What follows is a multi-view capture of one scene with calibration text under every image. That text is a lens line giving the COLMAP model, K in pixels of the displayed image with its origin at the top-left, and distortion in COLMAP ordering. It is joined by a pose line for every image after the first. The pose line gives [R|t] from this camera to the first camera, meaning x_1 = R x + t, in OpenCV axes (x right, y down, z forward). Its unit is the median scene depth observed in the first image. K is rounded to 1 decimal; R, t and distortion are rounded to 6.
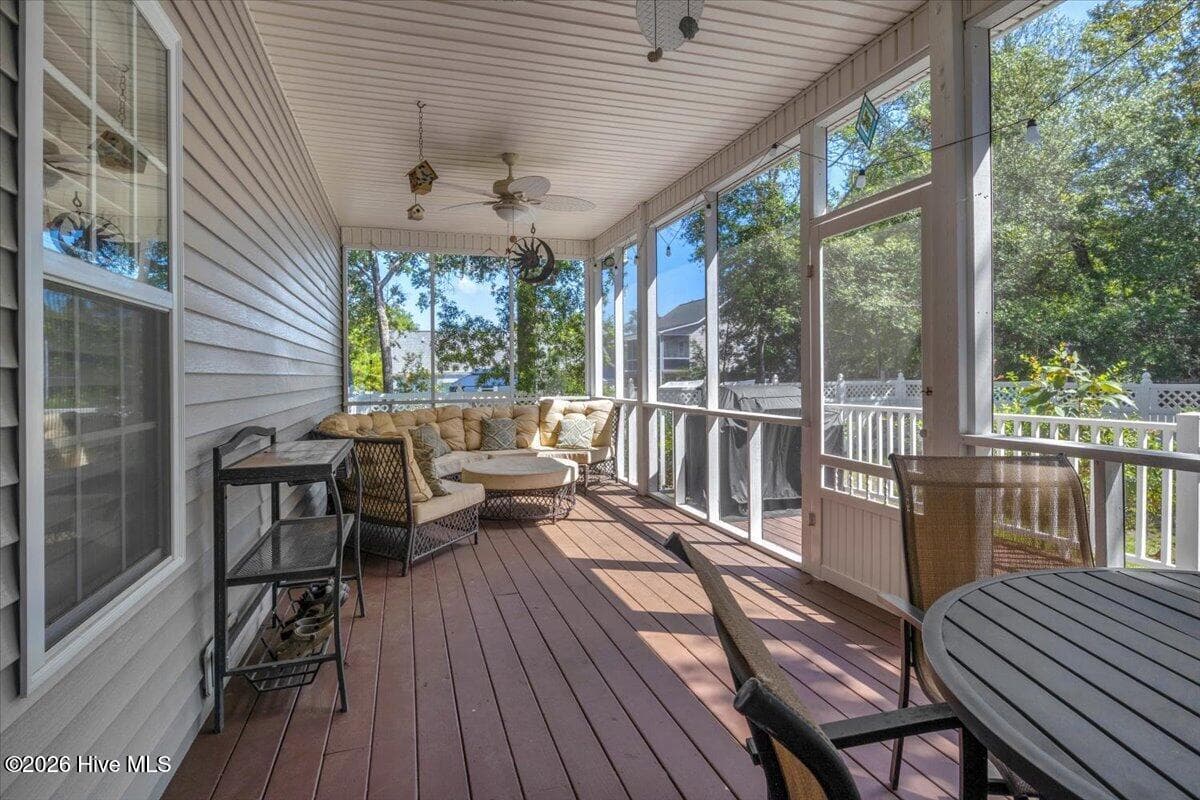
lens RADIAL K [[619.0, 0, 602.3], [0, 619.0, 376.0], [0, 0, 1]] dist [0.002815, 0.000822]
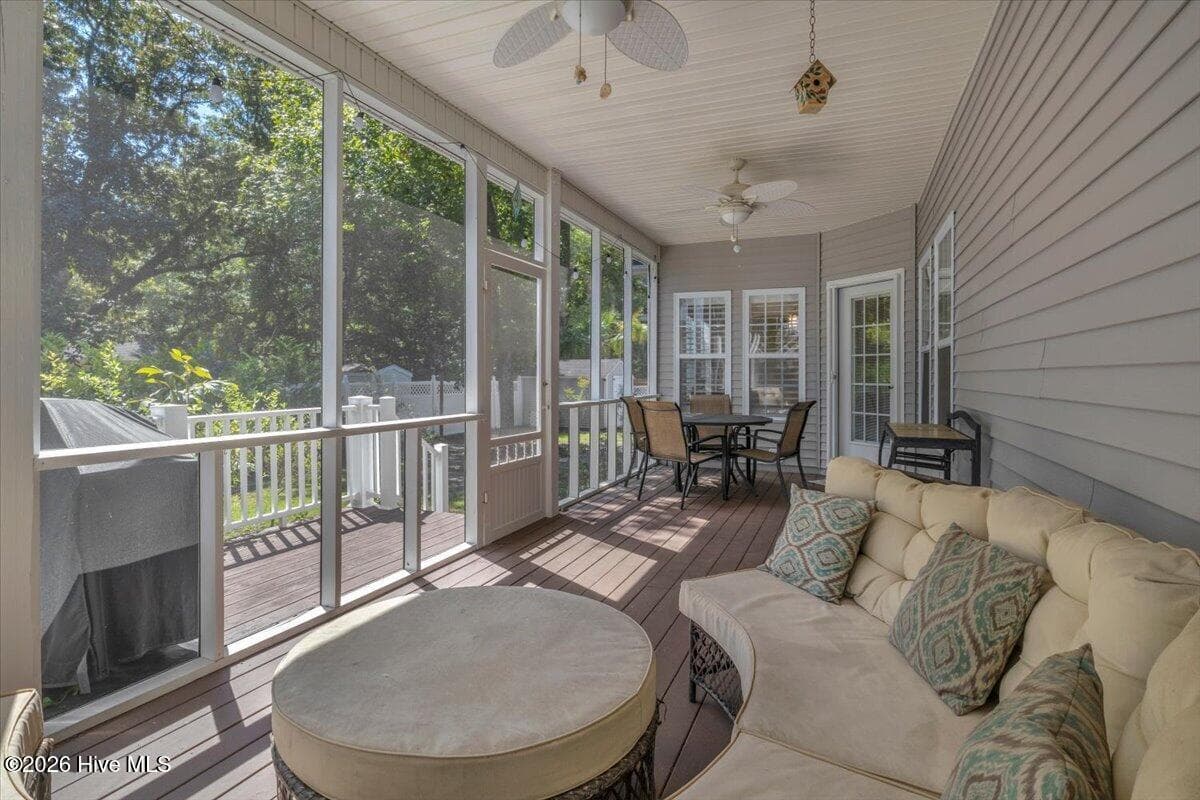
lens RADIAL K [[619.0, 0, 602.3], [0, 619.0, 376.0], [0, 0, 1]] dist [0.002815, 0.000822]
pose [[-0.766068, 0.002737, 0.642754, -0.667513], [-0.000103, 0.999990, -0.004381, 0.006870], [-0.642760, -0.003422, -0.766060, 2.010189]]
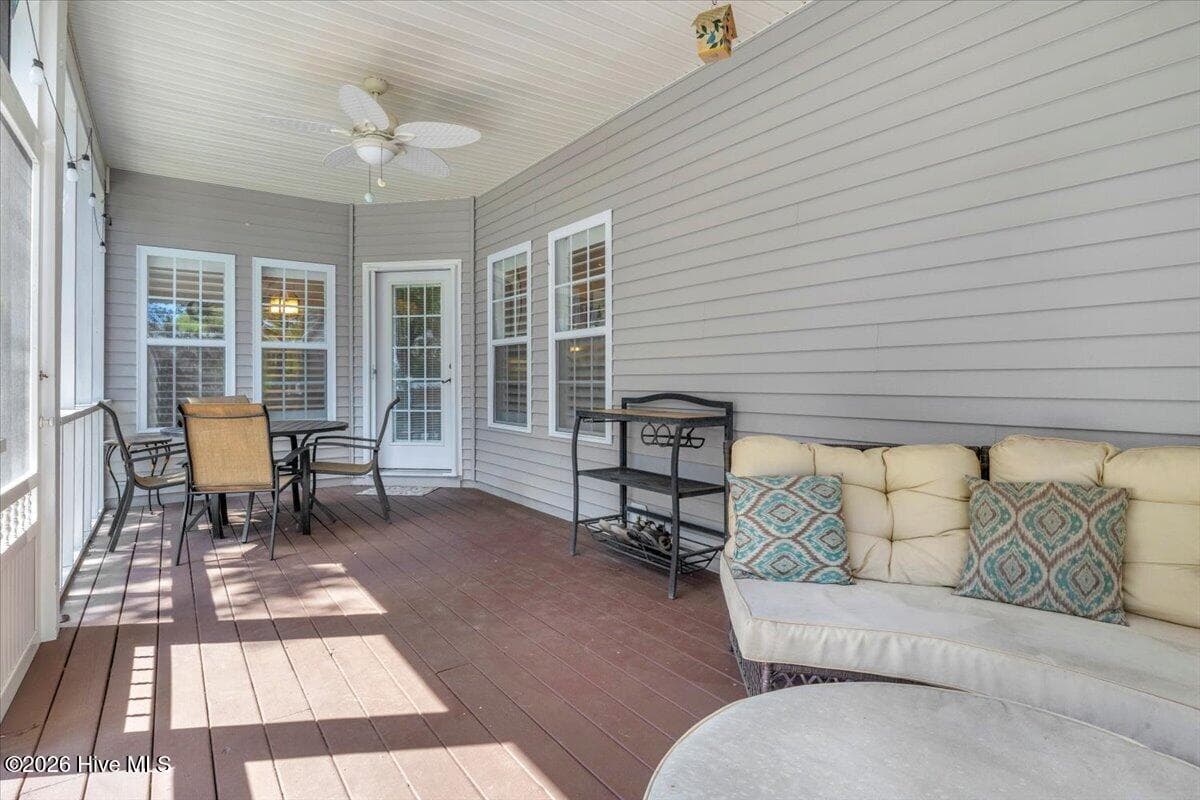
lens RADIAL K [[619.0, 0, 602.3], [0, 619.0, 376.0], [0, 0, 1]] dist [0.002815, 0.000822]
pose [[-0.953921, 0.010436, -0.299877, 0.014826], [0.013192, 0.999887, -0.007168, 0.037869], [0.299769, -0.010794, -0.953951, 1.862570]]
